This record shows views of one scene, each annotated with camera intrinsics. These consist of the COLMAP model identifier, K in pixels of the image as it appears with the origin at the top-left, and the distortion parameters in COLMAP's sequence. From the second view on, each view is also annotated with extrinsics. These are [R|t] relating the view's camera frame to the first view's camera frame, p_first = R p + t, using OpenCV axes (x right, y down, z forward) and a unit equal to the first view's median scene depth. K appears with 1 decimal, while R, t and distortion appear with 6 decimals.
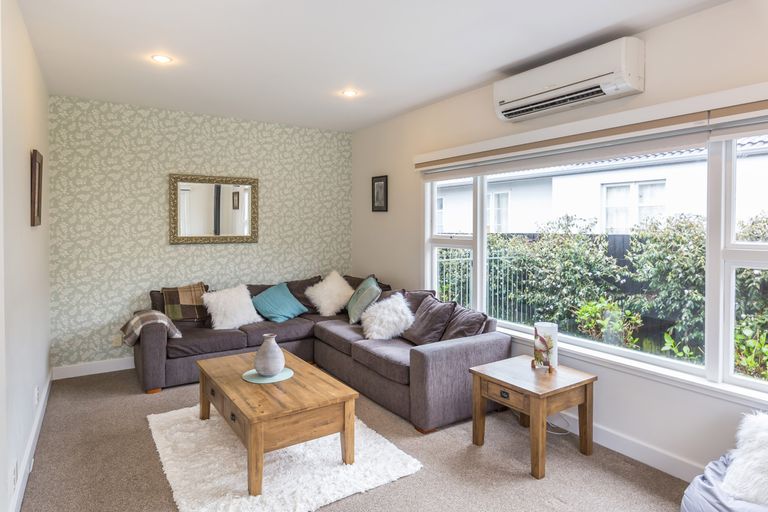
lens RADIAL K [[461.2, 0, 383.4], [0, 461.2, 233.1], [0, 0, 1]] dist [-0.001207, -0.000302]
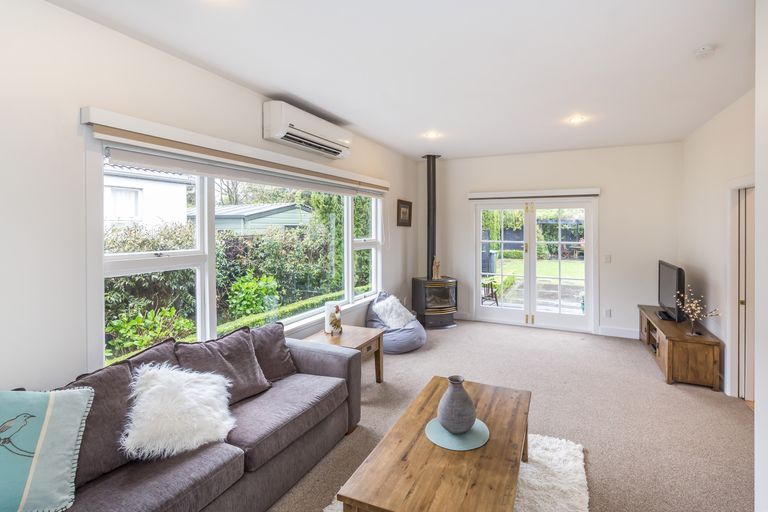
lens RADIAL K [[356.6, 0, 412.2], [0, 356.6, 229.2], [0, 0, 1]] dist [0.000820, 0.000224]
pose [[-0.559429, -0.005114, 0.828862, -0.698518], [0.008837, 0.999887, 0.012134, -0.045049], [-0.828831, 0.014113, -0.559321, 1.379119]]
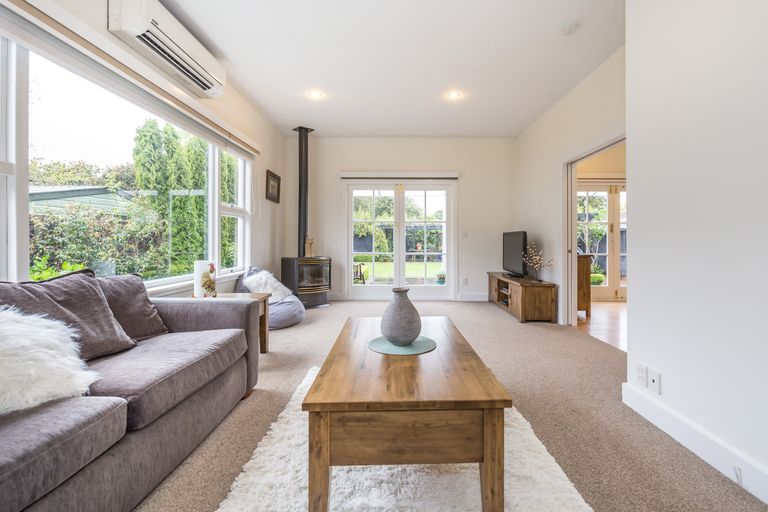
lens RADIAL K [[346.7, 0, 402.1], [0, 346.7, 237.0], [0, 0, 1]] dist [0.001091, -0.000026]
pose [[-0.848485, 0.002892, 0.529212, -0.625499], [0.002131, 0.999996, -0.002048, 0.035317], [-0.529215, -0.000610, -0.848487, 1.410084]]
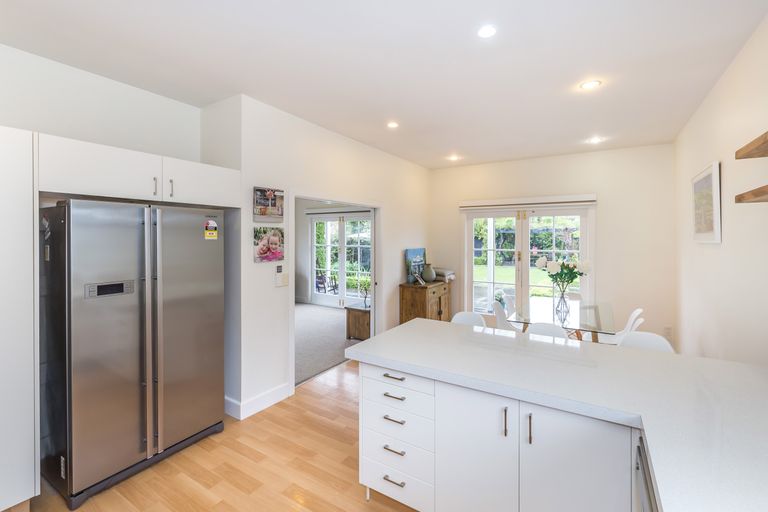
lens RADIAL K [[337.0, 0, 384.7], [0, 337.0, 238.2], [0, 0, 1]] dist [0.000060, 0.000012]
pose [[-0.425301, -0.008080, 0.905016, -1.162025], [0.007130, 0.999899, 0.012278, -0.038529], [-0.905024, 0.011675, -0.425201, 1.032173]]
